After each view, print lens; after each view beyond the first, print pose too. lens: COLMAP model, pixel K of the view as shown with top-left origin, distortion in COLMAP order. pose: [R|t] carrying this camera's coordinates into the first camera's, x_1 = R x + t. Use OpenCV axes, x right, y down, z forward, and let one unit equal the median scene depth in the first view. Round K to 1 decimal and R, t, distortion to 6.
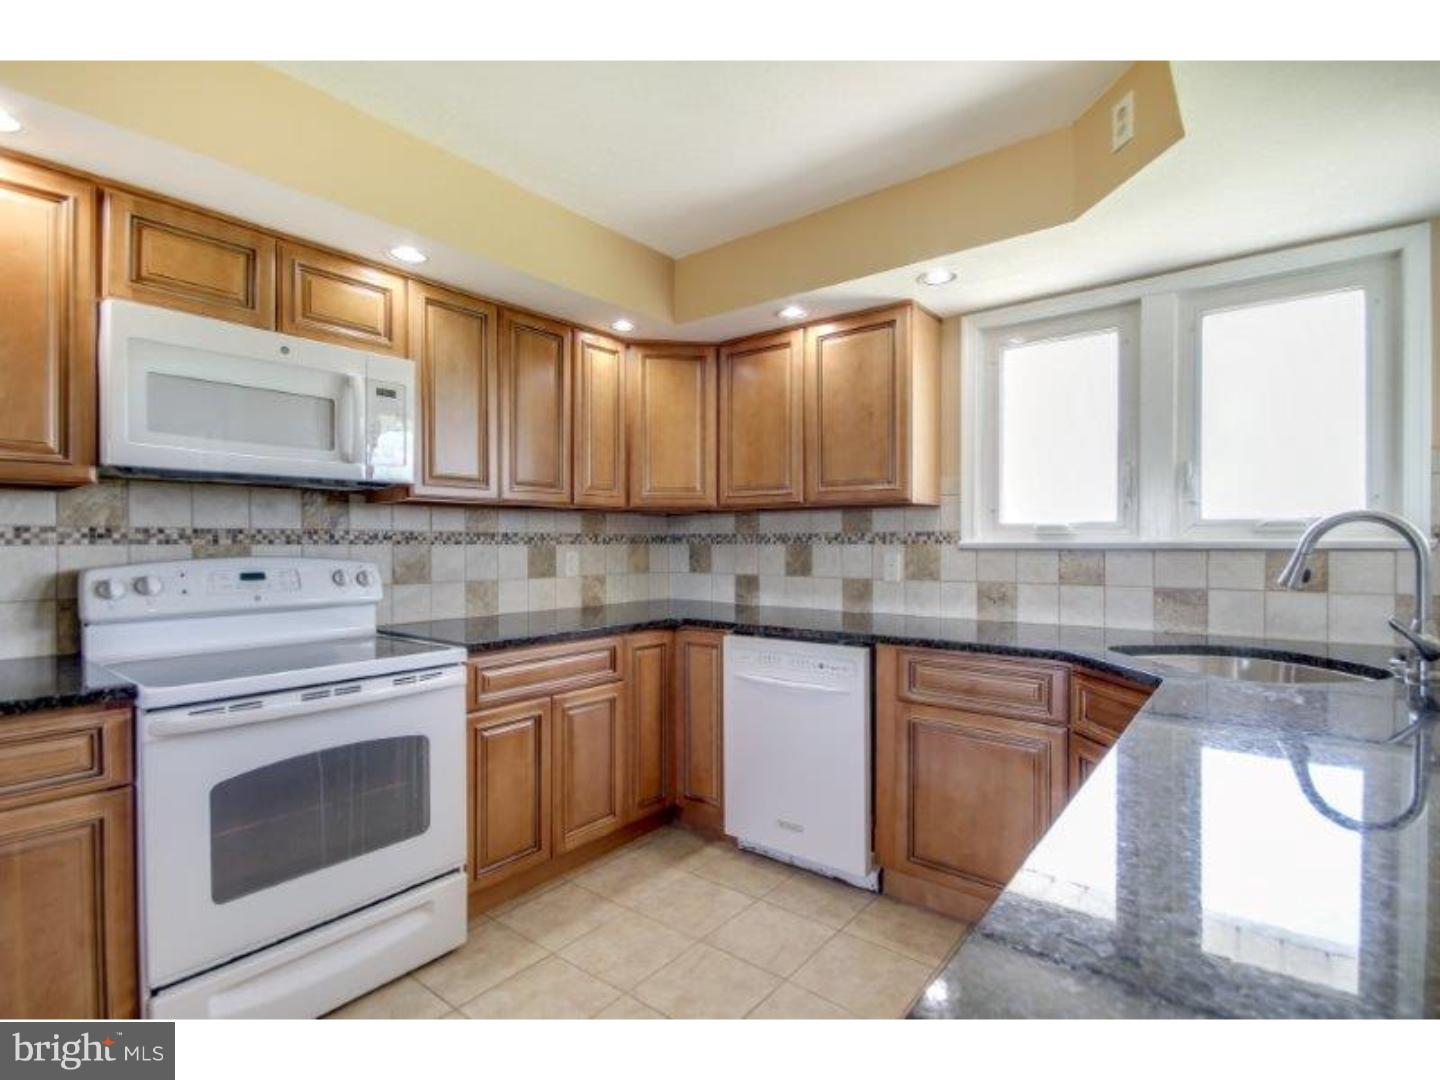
lens RADIAL K [[699.8, 0, 711.9], [0, 699.8, 540.2], [0, 0, 1]] dist [-0.001435, -0.000093]
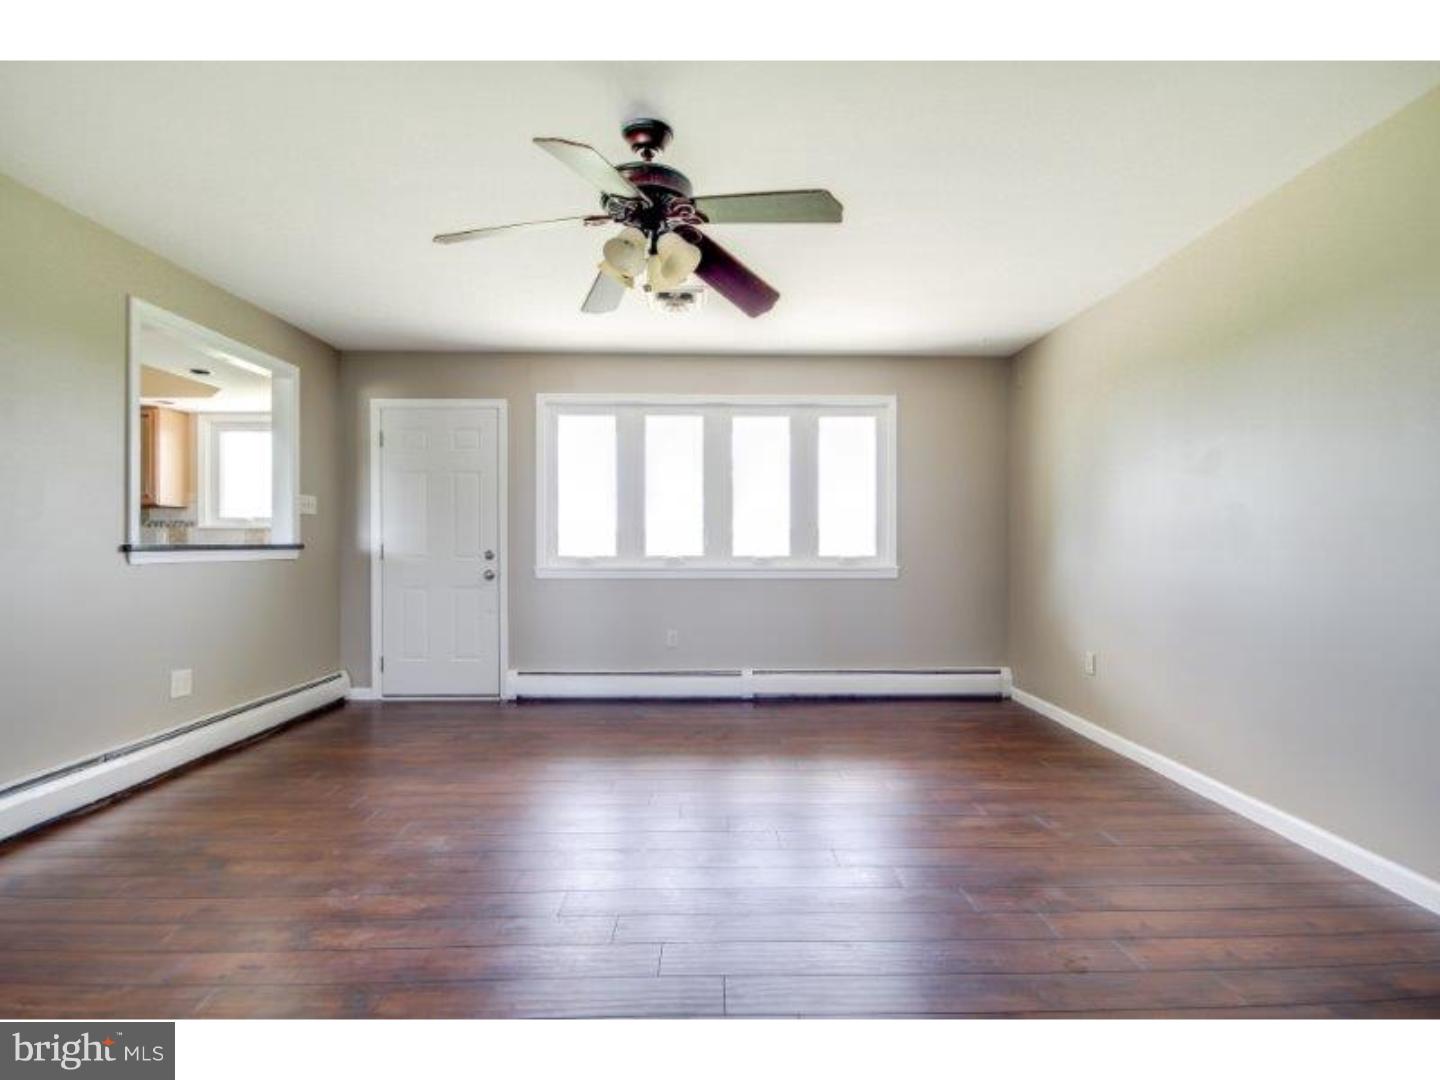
lens RADIAL K [[699.8, 0, 711.9], [0, 699.8, 540.2], [0, 0, 1]] dist [-0.001435, -0.000093]
pose [[0.762607, 0.007035, 0.646824, 0.191525], [-0.004120, 0.999973, -0.006019, 0.052265], [-0.646849, 0.001925, 0.762616, -1.560581]]
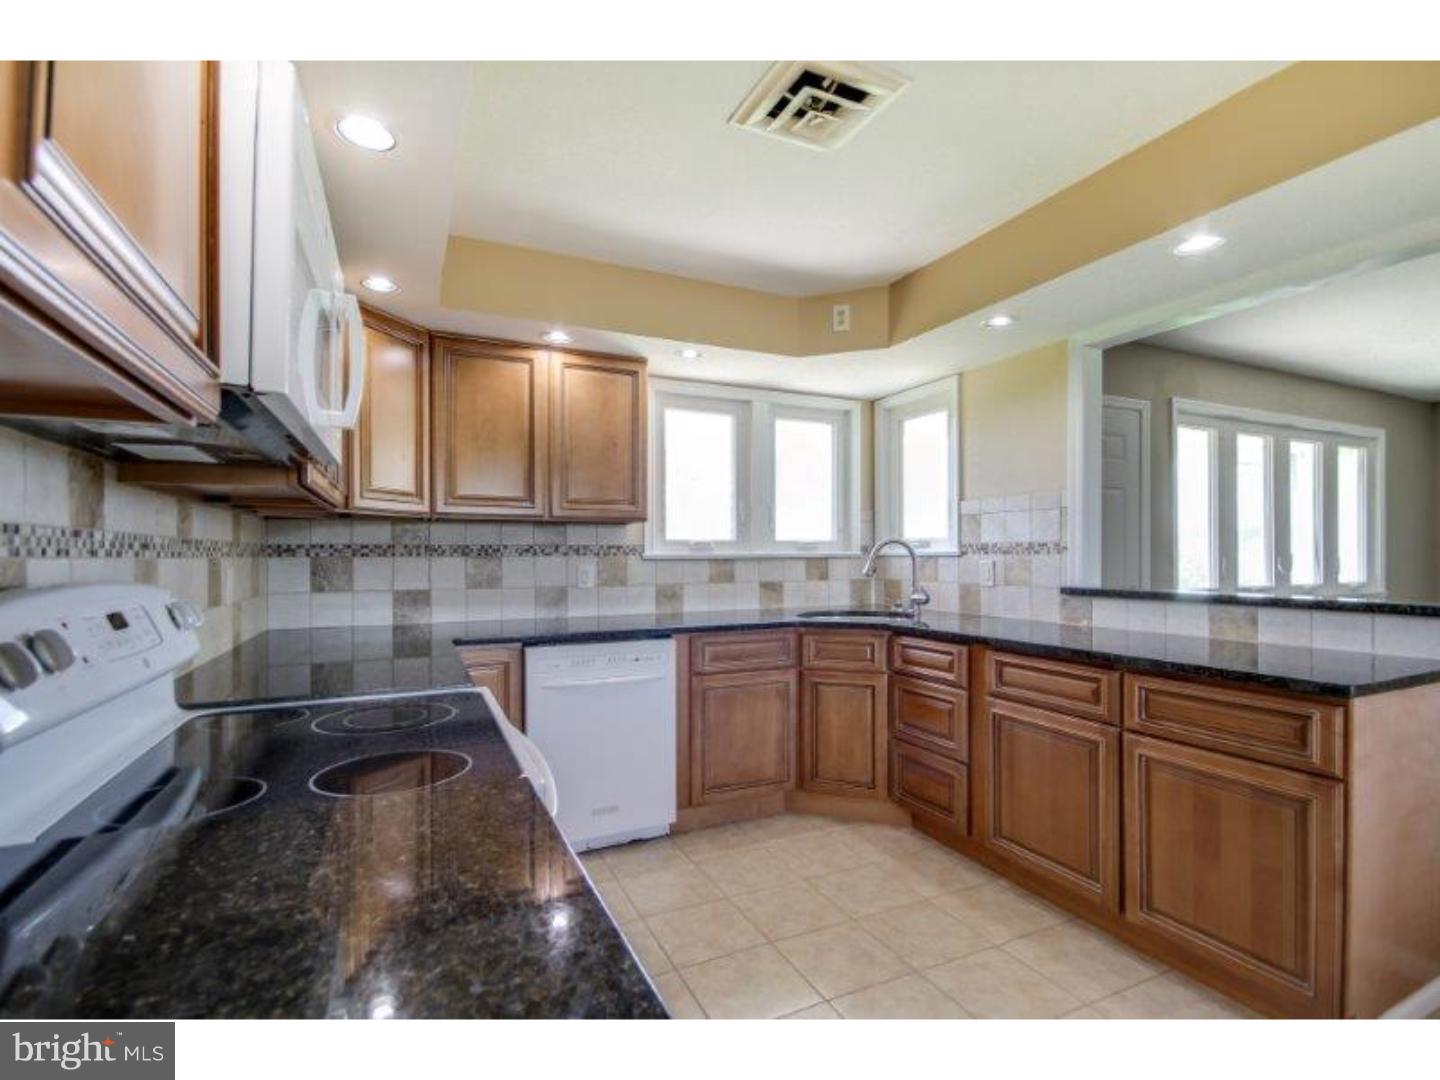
lens RADIAL K [[695.7, 0, 748.4], [0, 695.7, 549.8], [0, 0, 1]] dist [0.003489, -0.000041]
pose [[0.422523, 0.005854, 0.906333, -0.743068], [-0.000350, 0.999980, -0.006296, 0.003226], [-0.906352, 0.002343, 0.422517, 0.307380]]
